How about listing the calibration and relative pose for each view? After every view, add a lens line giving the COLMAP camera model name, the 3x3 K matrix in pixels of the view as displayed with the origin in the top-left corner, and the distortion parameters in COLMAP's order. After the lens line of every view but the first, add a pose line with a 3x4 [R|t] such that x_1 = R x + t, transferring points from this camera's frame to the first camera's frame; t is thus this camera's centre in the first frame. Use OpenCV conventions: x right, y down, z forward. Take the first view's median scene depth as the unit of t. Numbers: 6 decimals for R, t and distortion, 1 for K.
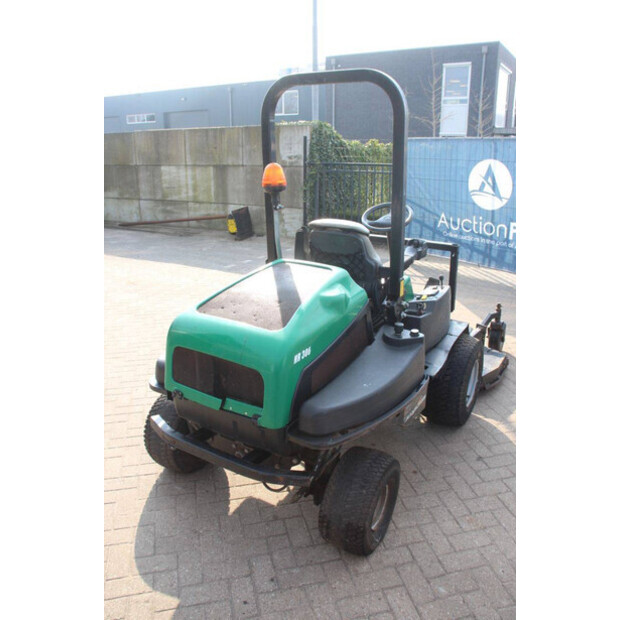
lens RADIAL K [[506.2, 0, 310.0], [0, 506.2, 310.0], [0, 0, 1]] dist [-0.172473, 0.143899]
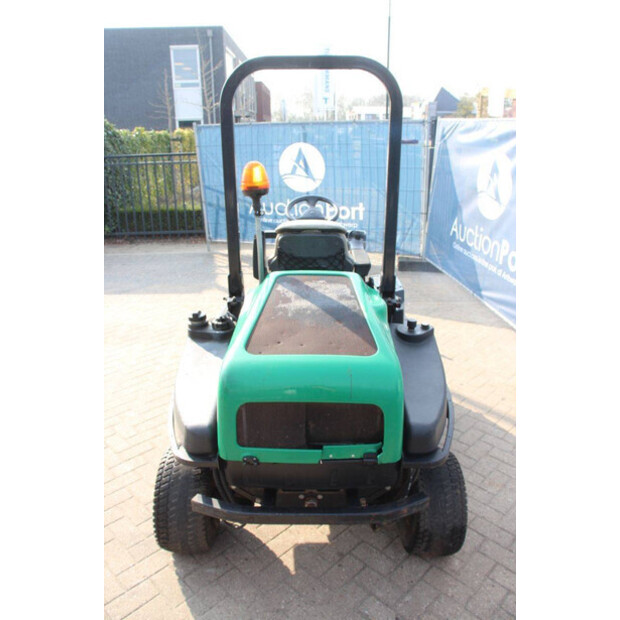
lens RADIAL K [[506.2, 0, 310.0], [0, 506.2, 310.0], [0, 0, 1]] dist [-0.172473, 0.143899]
pose [[0.858398, -0.184671, 0.478592, -0.185270], [0.170308, 0.982631, 0.073699, -0.038910], [-0.483889, 0.018245, 0.874939, 0.091672]]
